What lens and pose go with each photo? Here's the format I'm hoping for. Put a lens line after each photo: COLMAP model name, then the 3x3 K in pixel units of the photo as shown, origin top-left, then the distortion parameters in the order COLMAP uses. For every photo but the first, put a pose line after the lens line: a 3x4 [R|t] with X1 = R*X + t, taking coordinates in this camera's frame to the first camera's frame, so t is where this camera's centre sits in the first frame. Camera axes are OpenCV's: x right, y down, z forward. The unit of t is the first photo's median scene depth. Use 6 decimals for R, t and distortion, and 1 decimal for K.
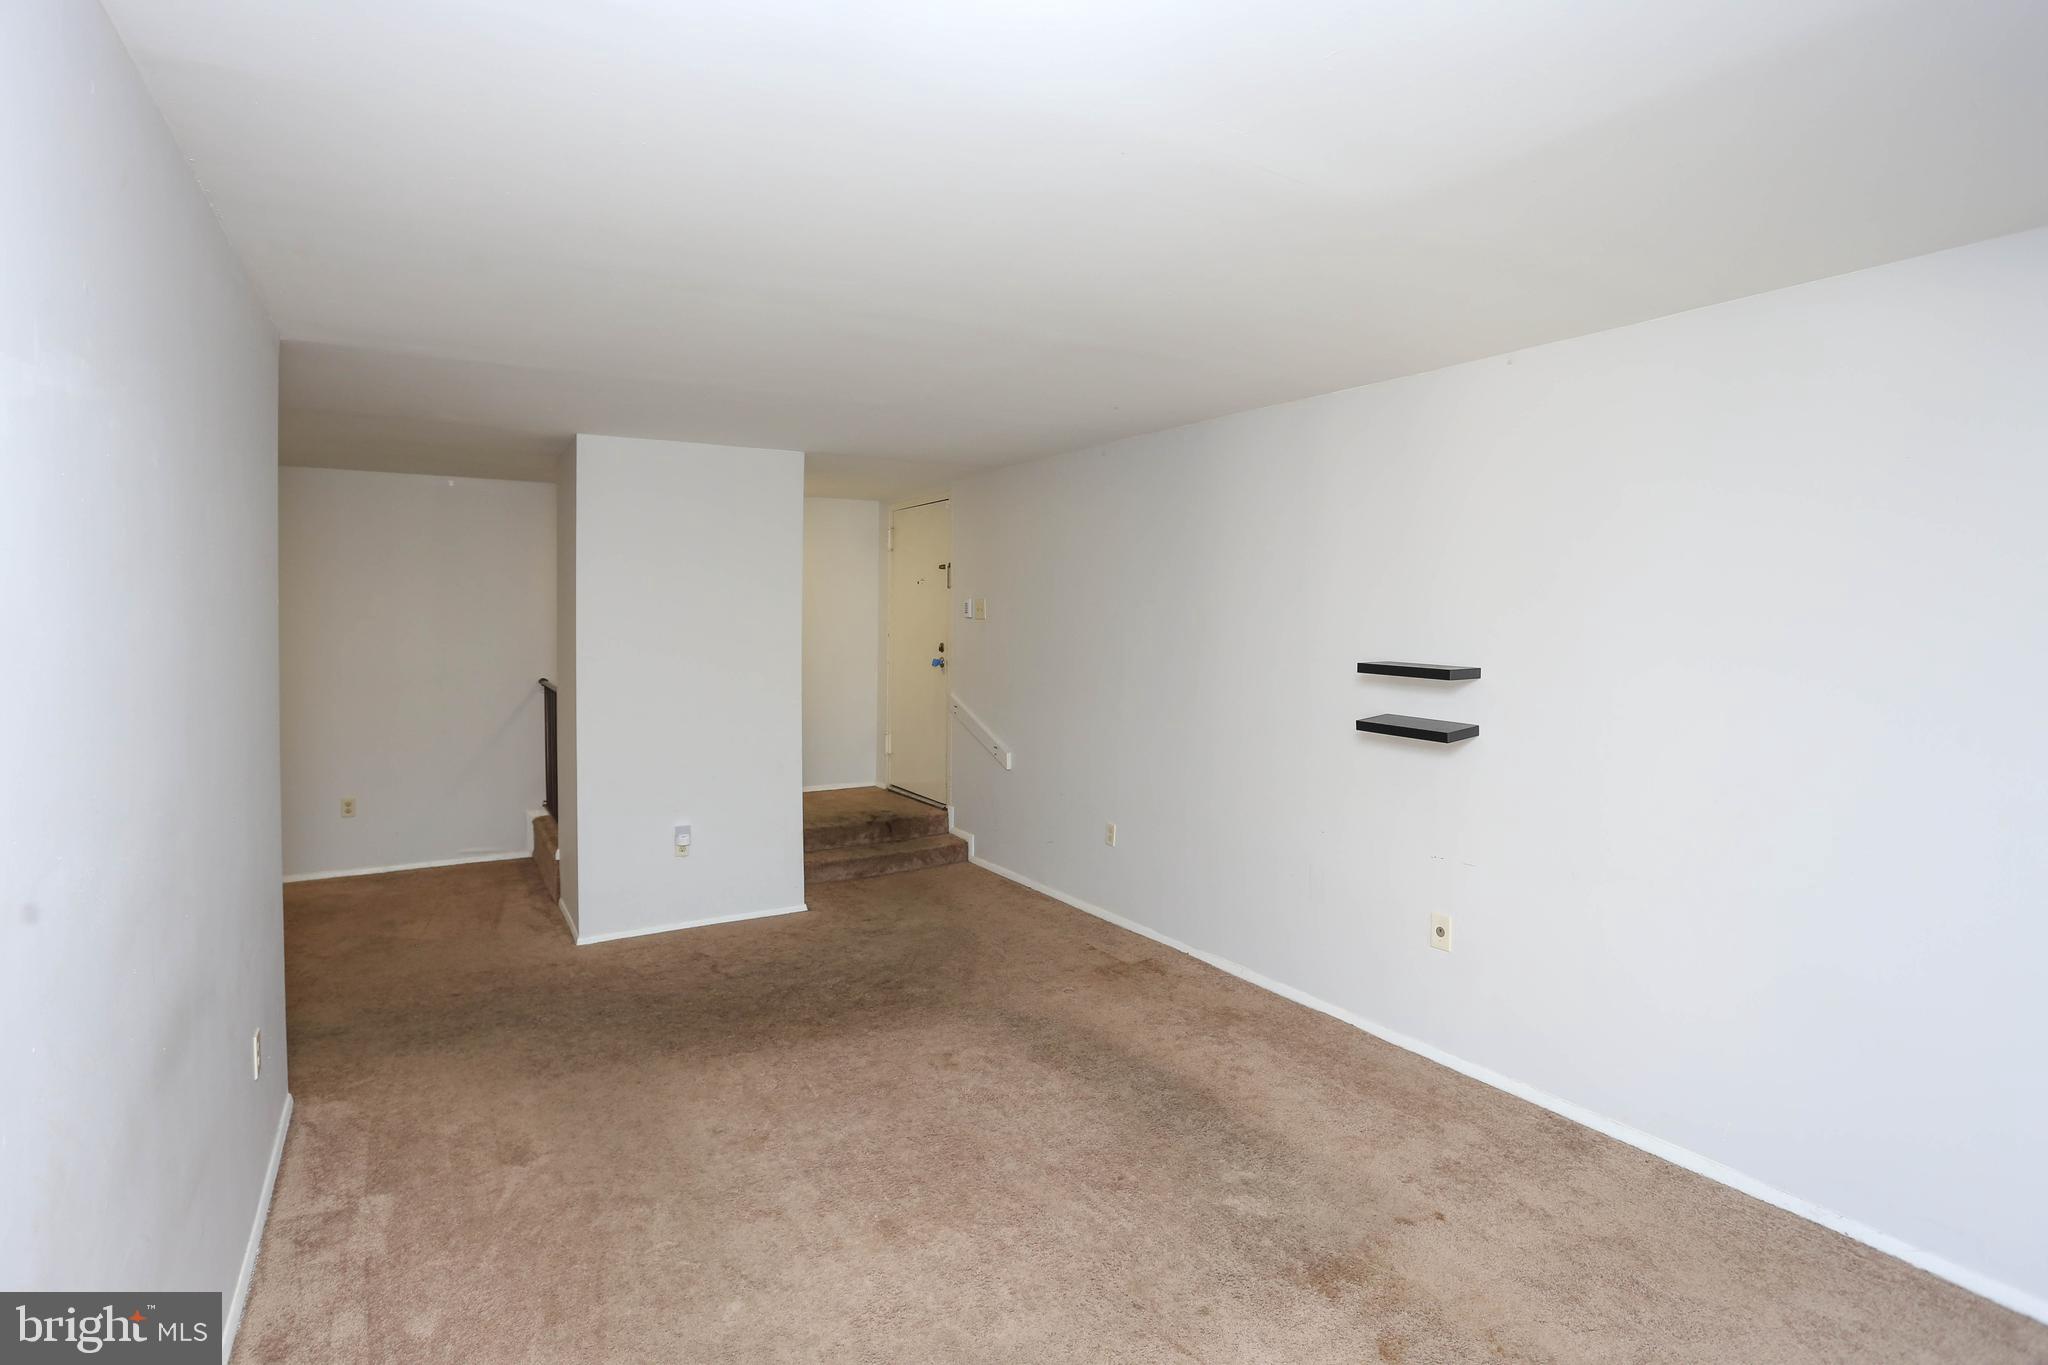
lens RADIAL K [[983.7, 0, 1028.6], [0, 983.7, 637.6], [0, 0, 1]] dist [-0.065791, 0.032094]
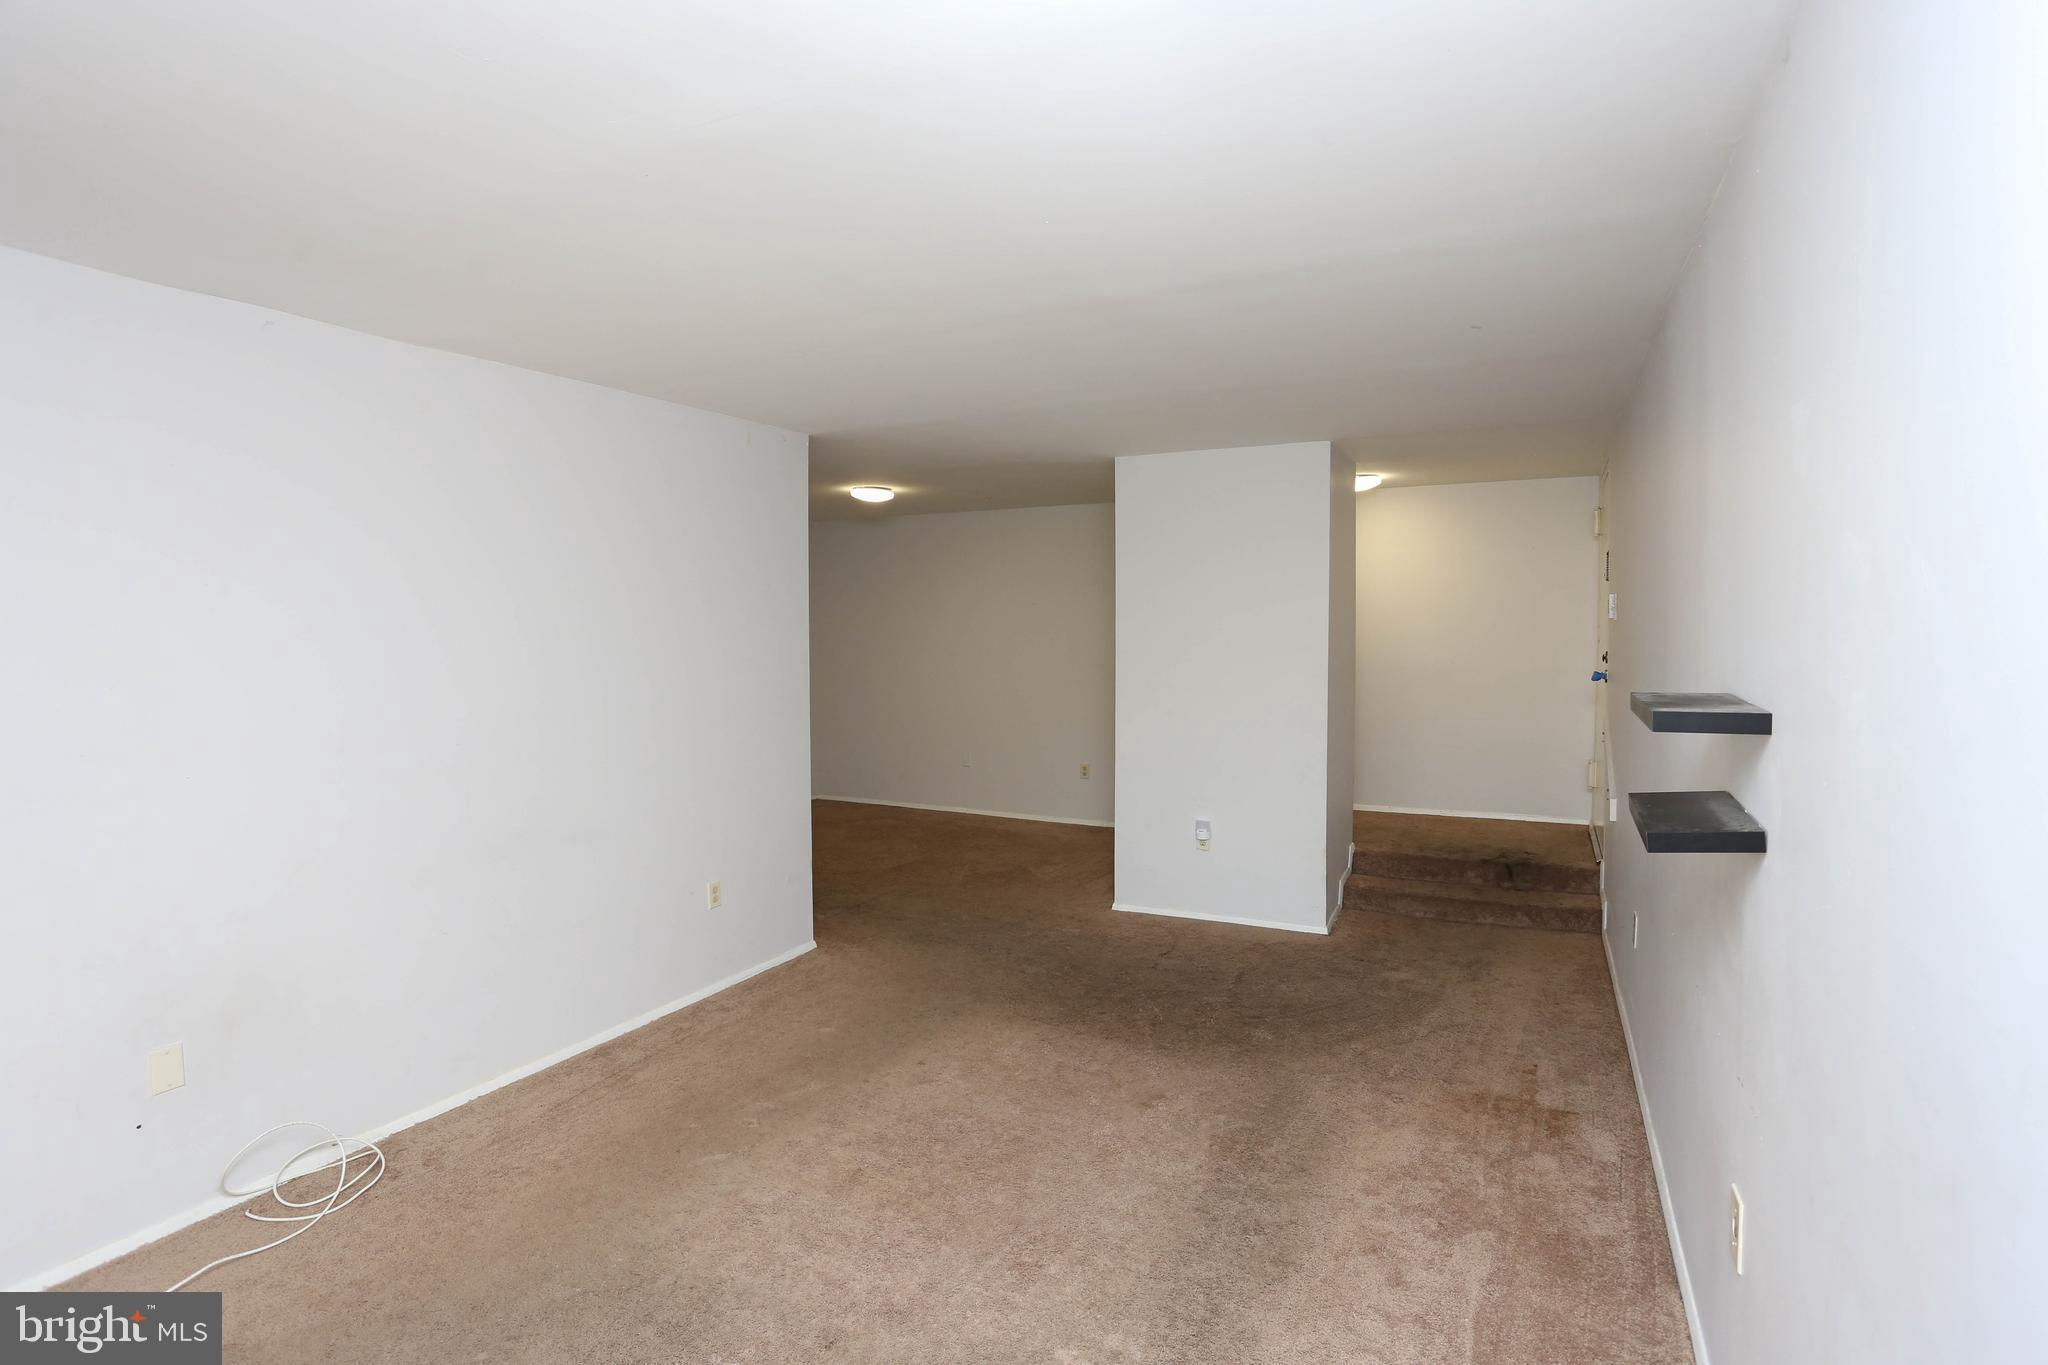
lens RADIAL K [[983.7, 0, 1028.6], [0, 983.7, 637.6], [0, 0, 1]] dist [-0.065791, 0.032094]
pose [[0.537152, 0.001808, -0.843484, 0.447799], [-0.008394, 0.999960, -0.003203, 0.003249], [0.843444, 0.008801, 0.537145, 0.294880]]
